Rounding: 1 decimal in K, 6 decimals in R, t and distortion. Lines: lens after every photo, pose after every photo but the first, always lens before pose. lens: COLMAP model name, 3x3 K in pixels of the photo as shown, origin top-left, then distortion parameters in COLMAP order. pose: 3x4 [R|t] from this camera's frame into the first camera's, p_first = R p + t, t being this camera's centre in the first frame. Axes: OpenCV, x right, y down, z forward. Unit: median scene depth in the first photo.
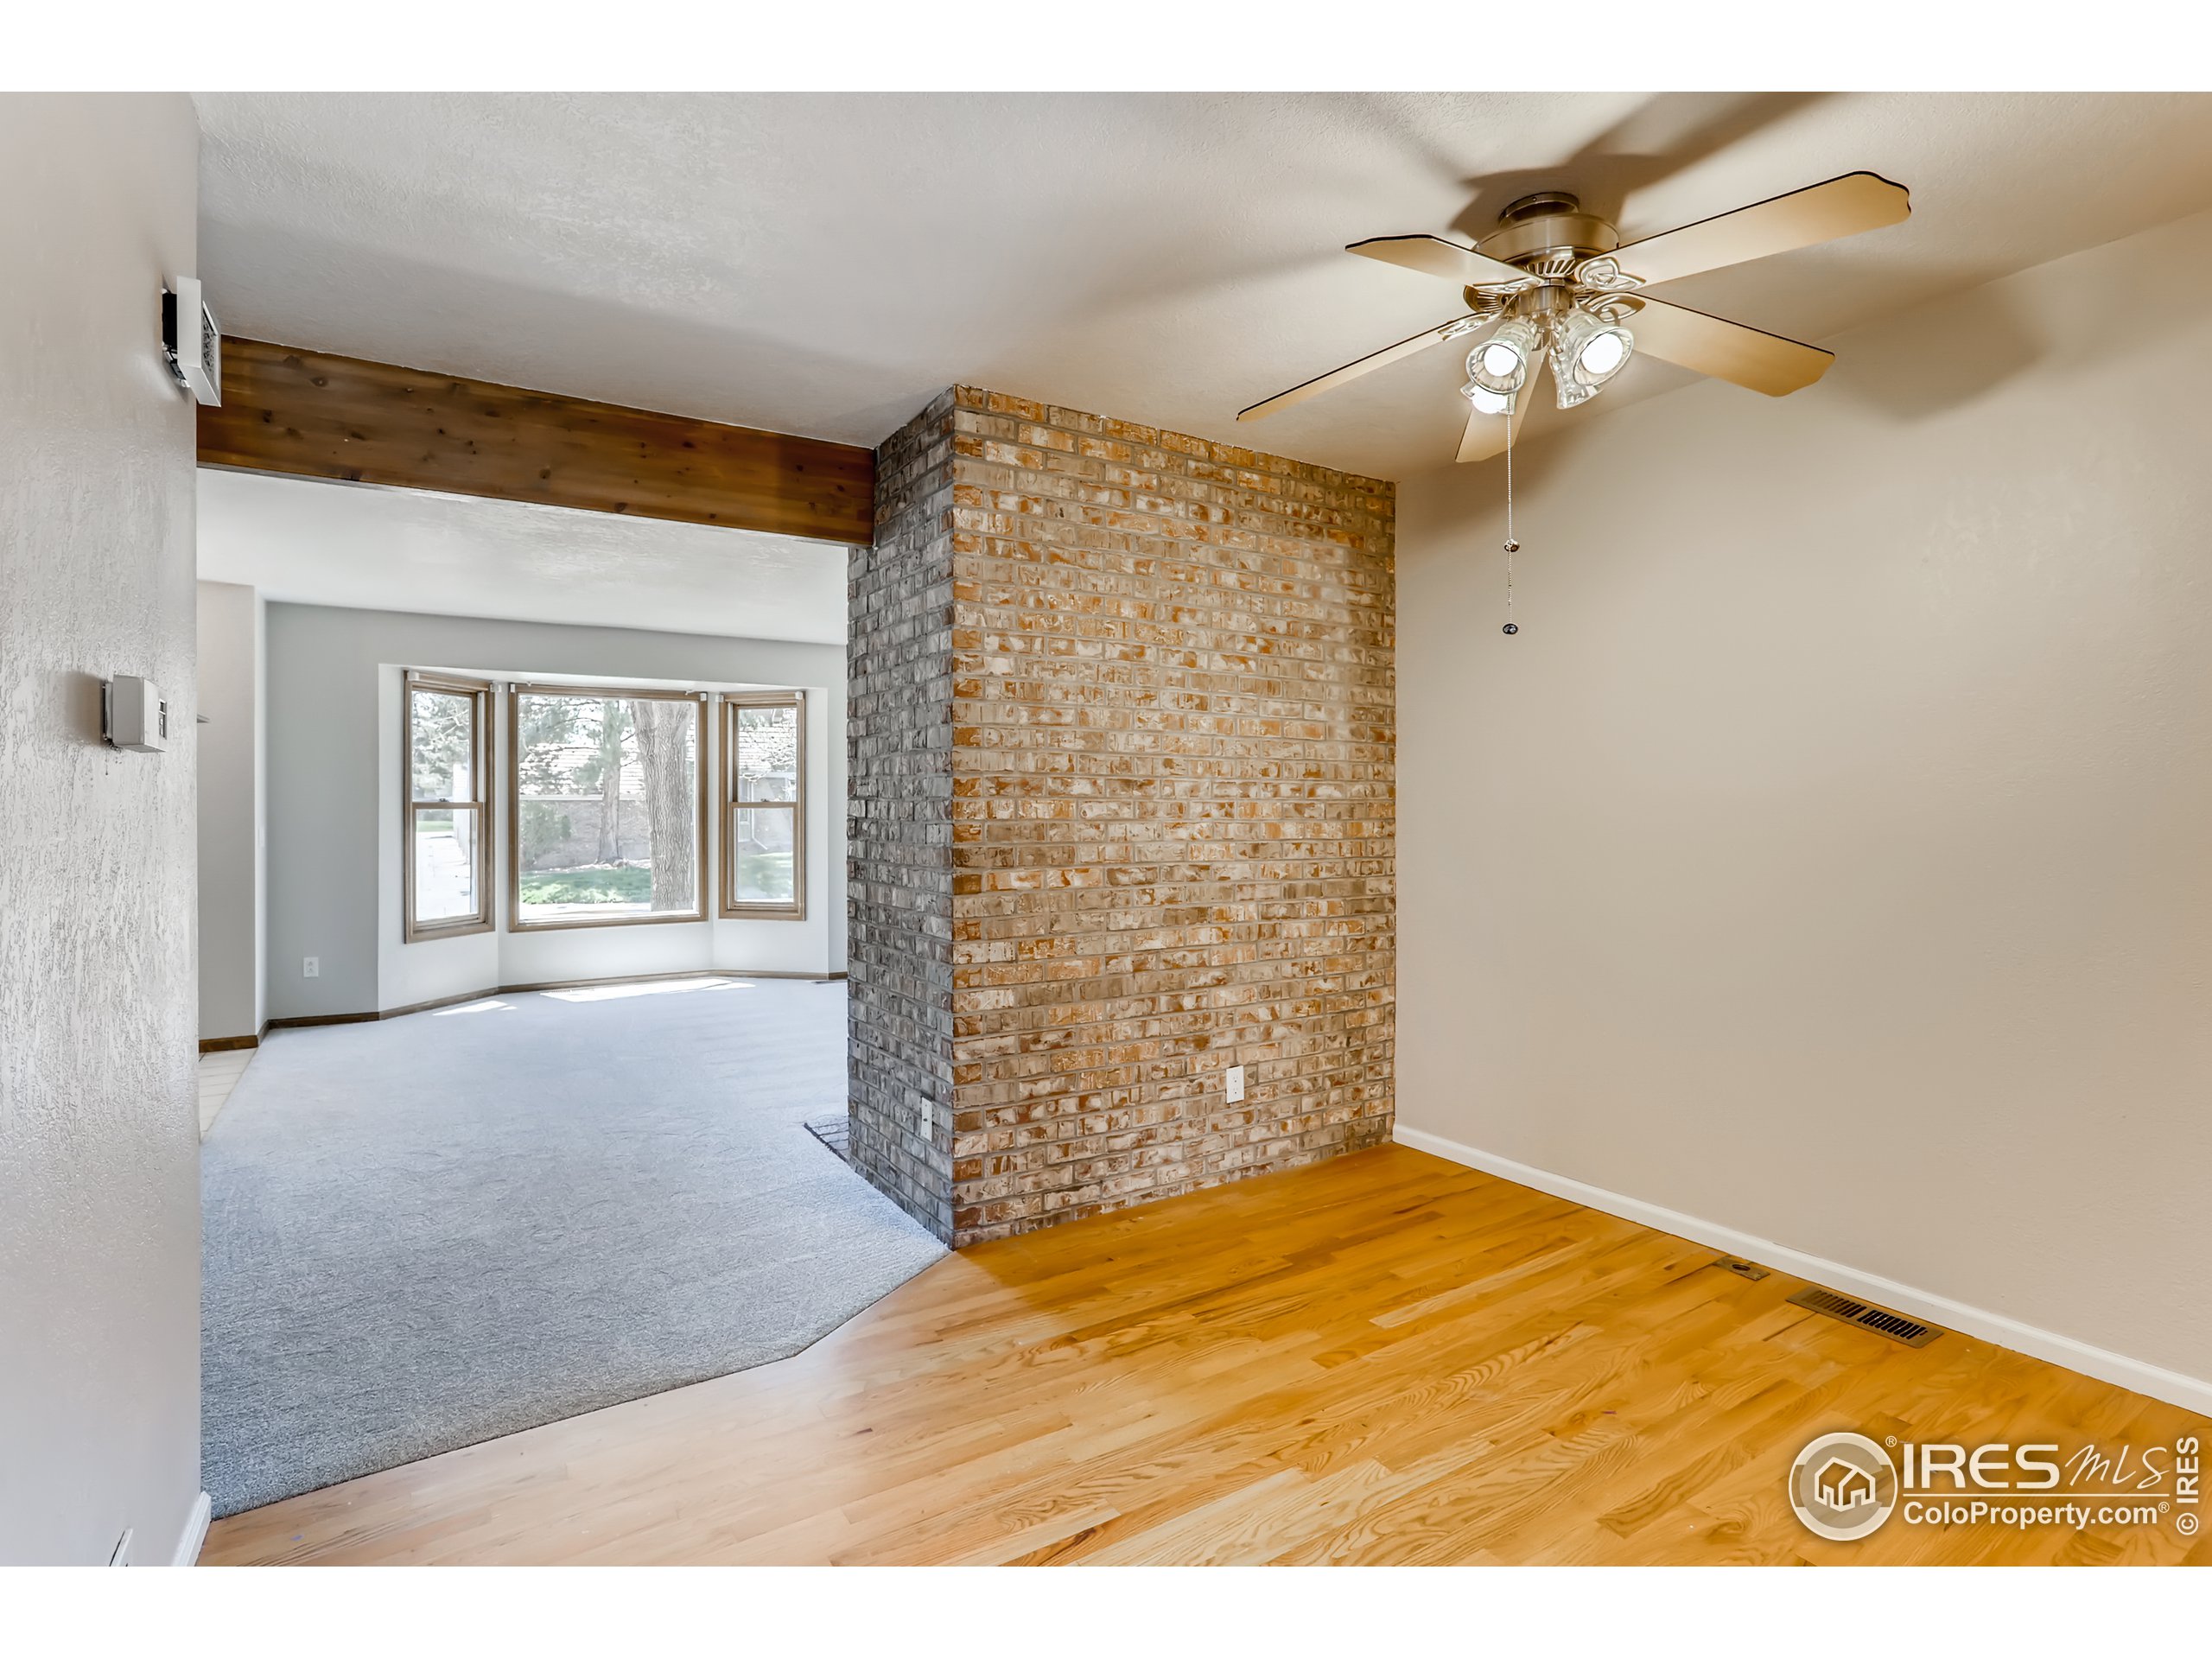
lens RADIAL K [[1080.0, 0, 1099.8], [0, 1080.0, 820.2], [0, 0, 1]] dist [-0.025348, 0.013123]
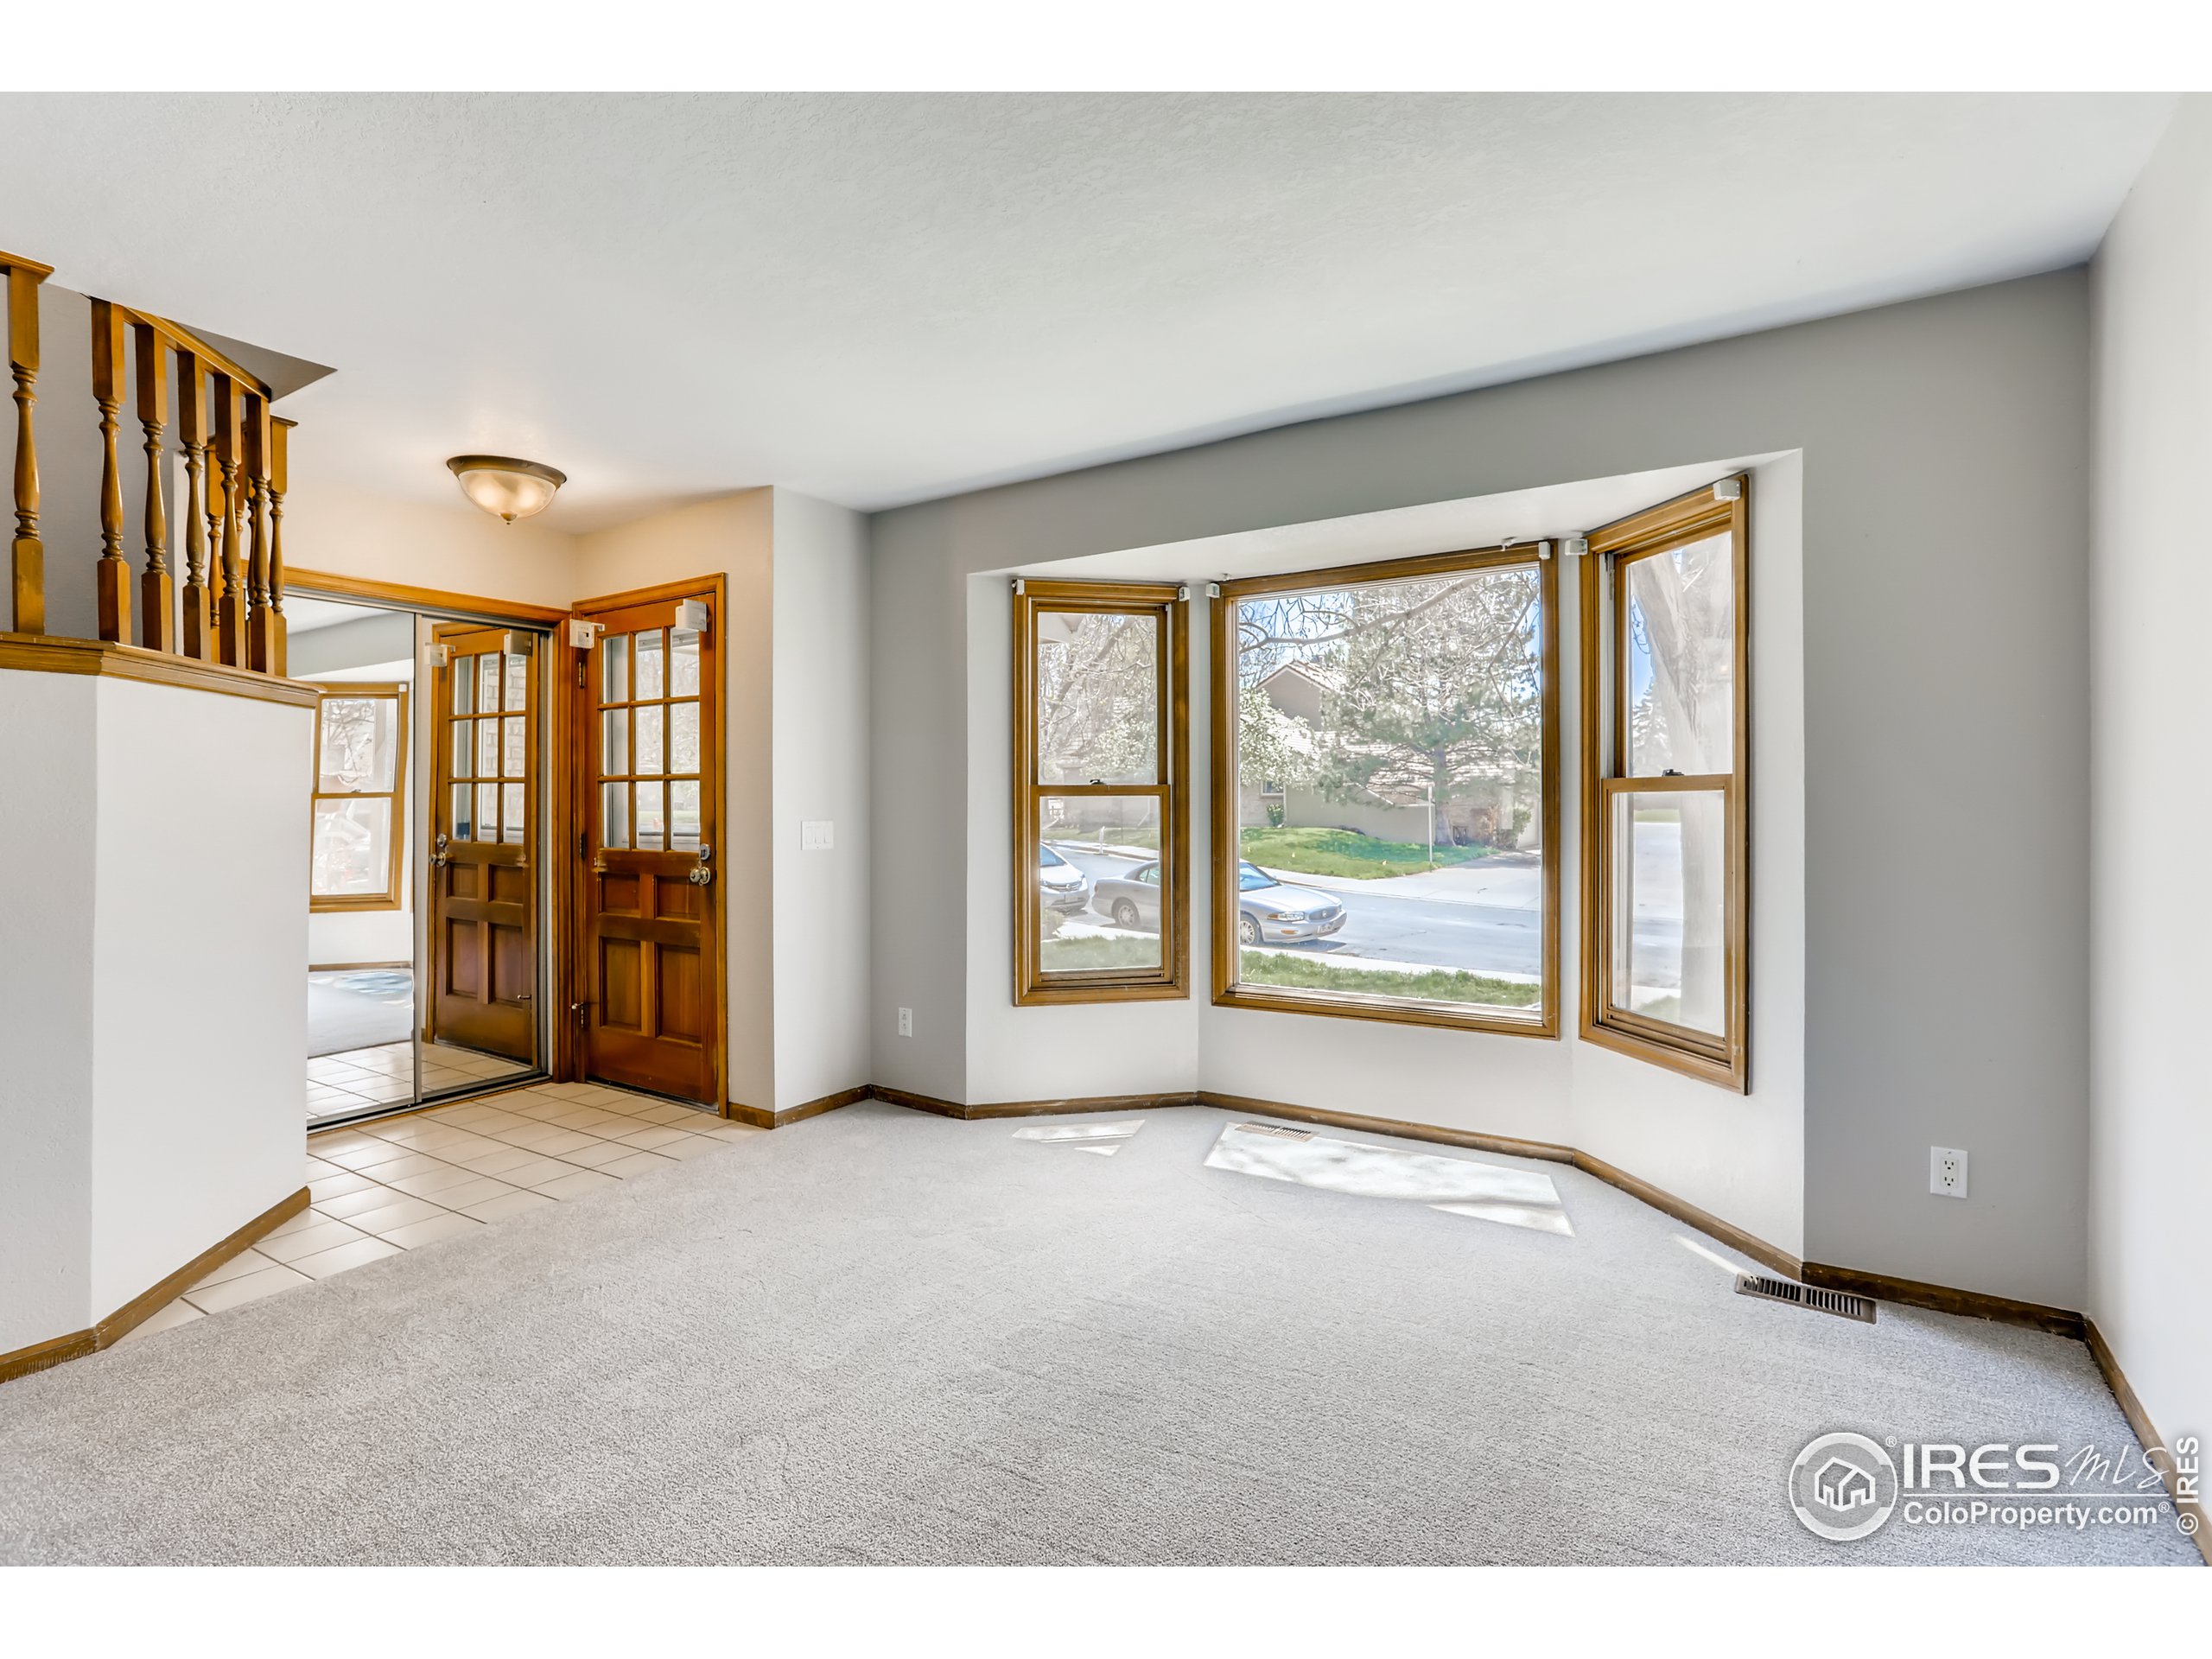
lens RADIAL K [[1080.0, 0, 1108.0], [0, 1080.0, 815.1], [0, 0, 1]] dist [-0.025348, 0.013123]
pose [[0.419710, 0.009427, -0.907609, -0.032857], [-0.006216, 0.999952, 0.007512, -0.003832], [0.907637, 0.002489, 0.419749, 0.712400]]
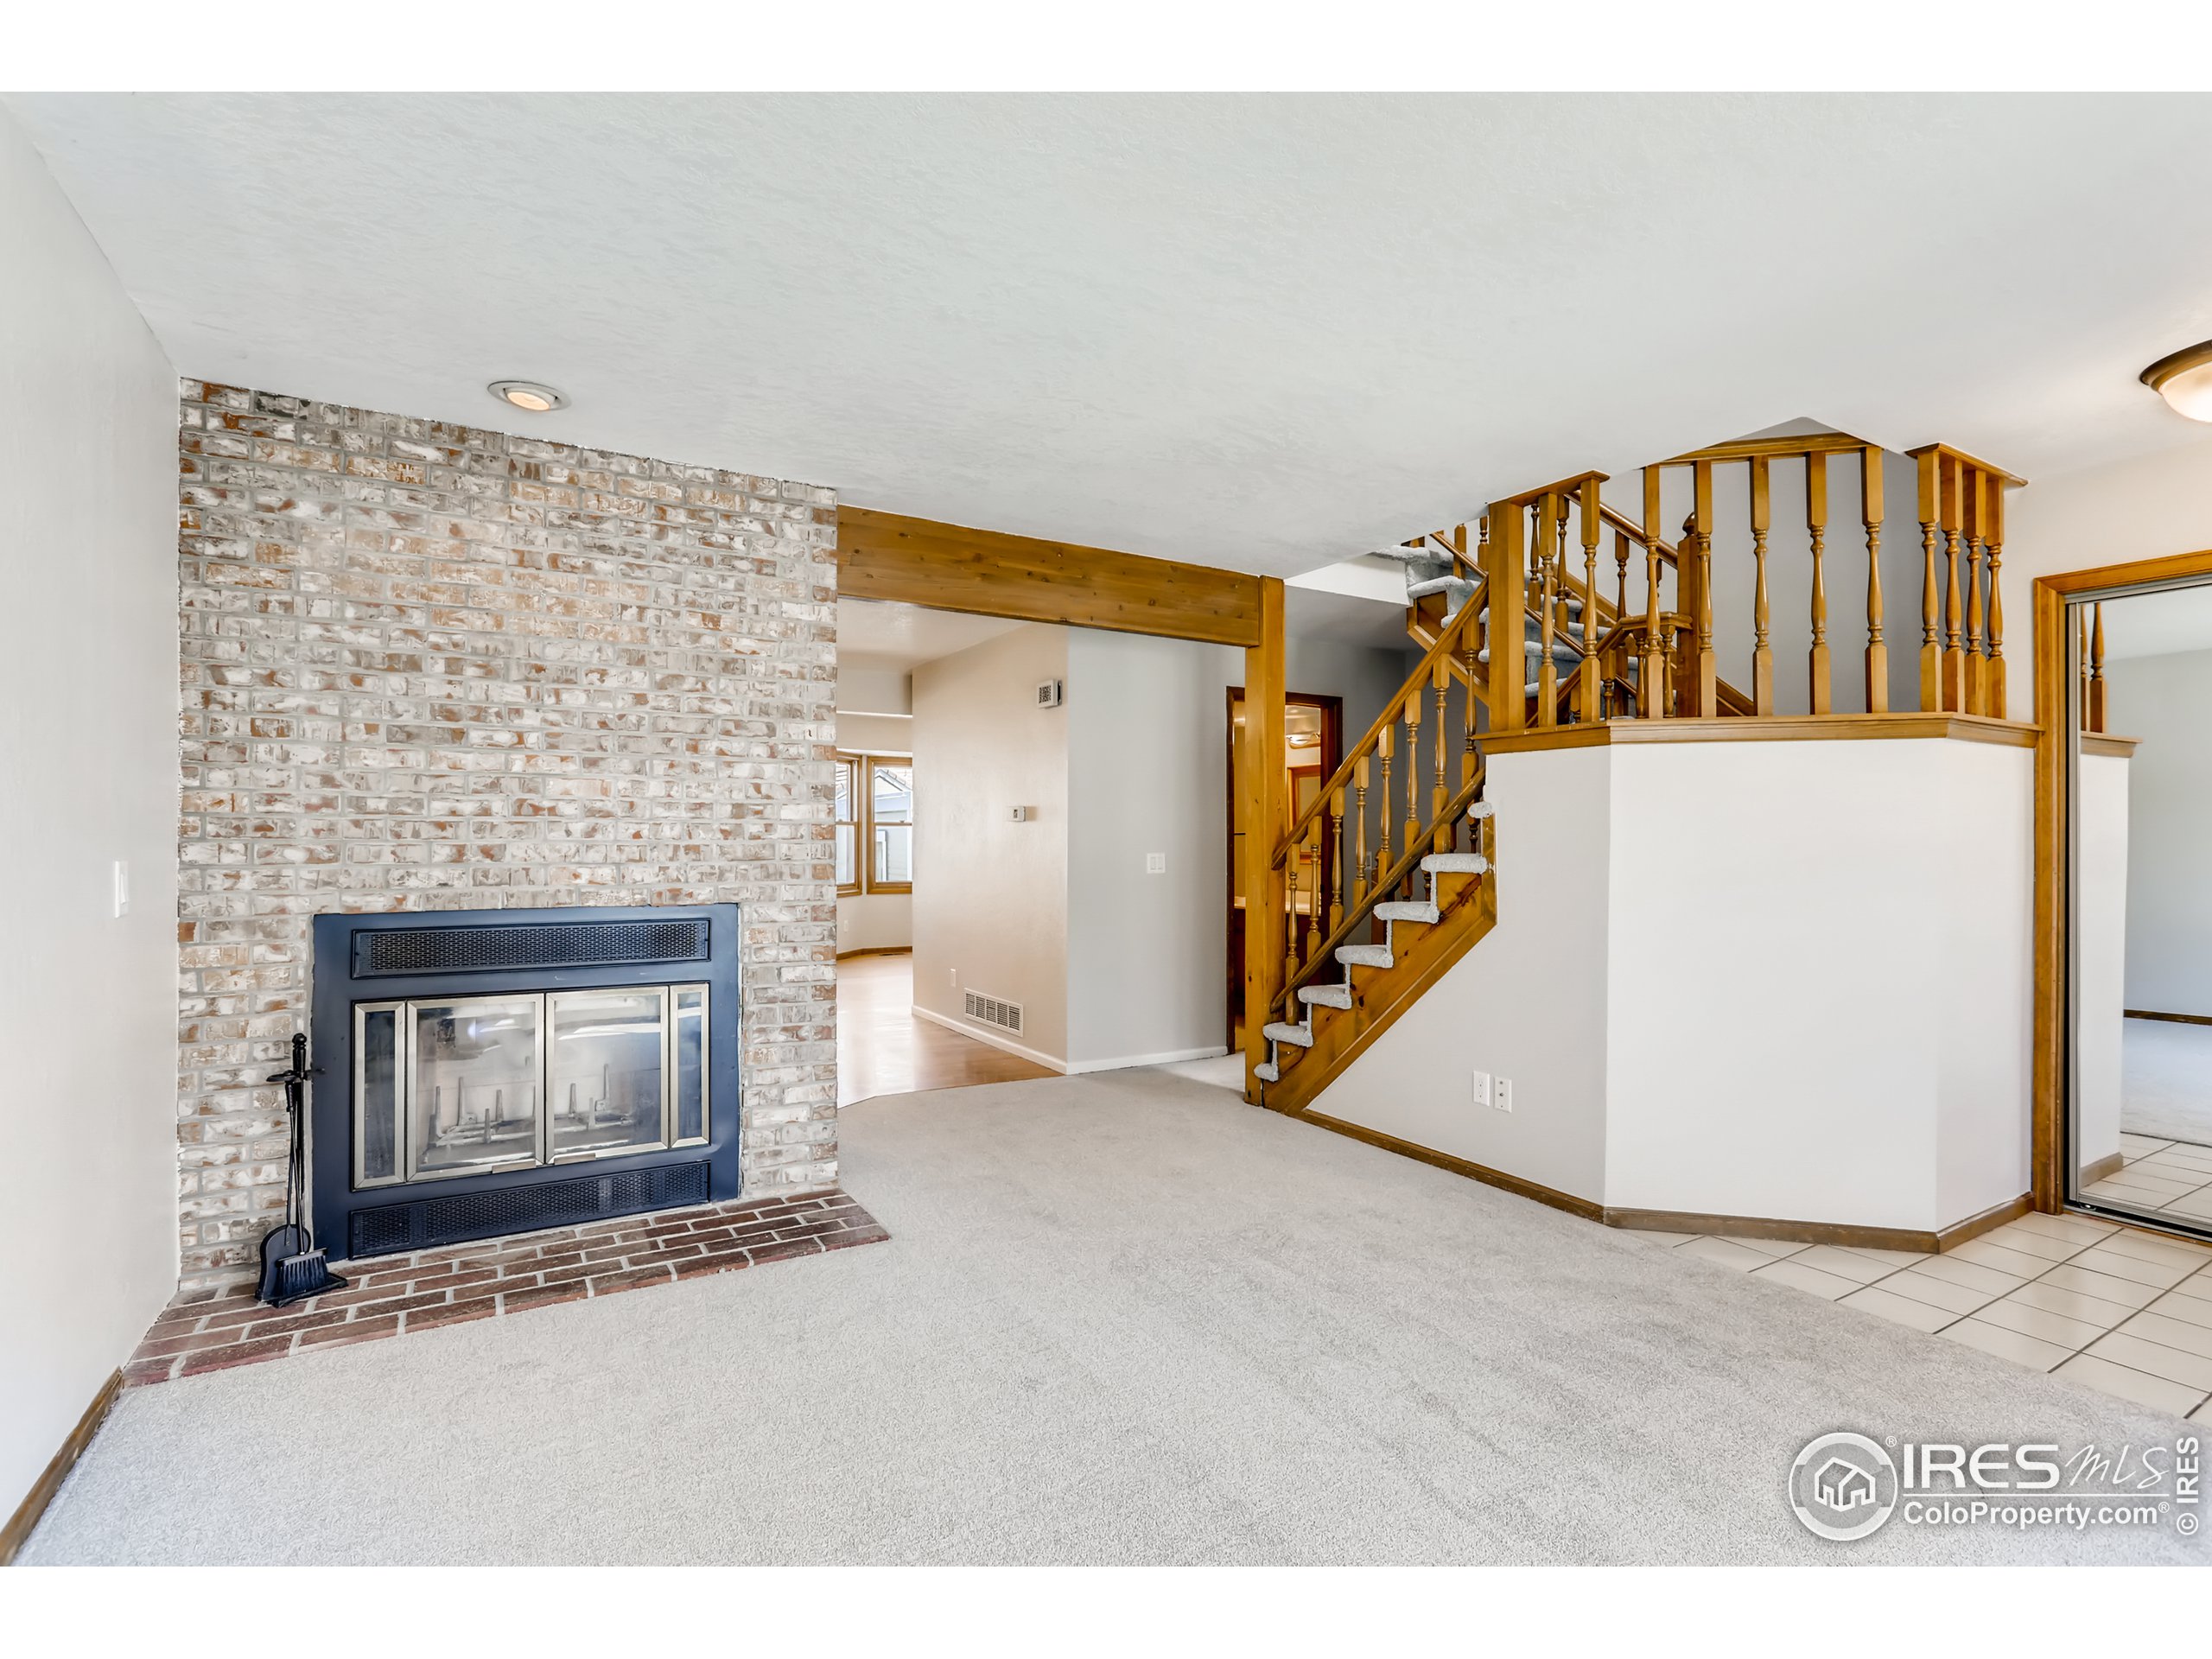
lens RADIAL K [[1080.0, 0, 1098.0], [0, 1080.0, 816.0], [0, 0, 1]] dist [-0.025348, 0.013123]
pose [[-0.998417, 0.012311, 0.054884, -0.273379], [0.012425, 0.999921, 0.001747, -0.016182], [-0.054858, 0.002426, -0.998491, 1.058625]]
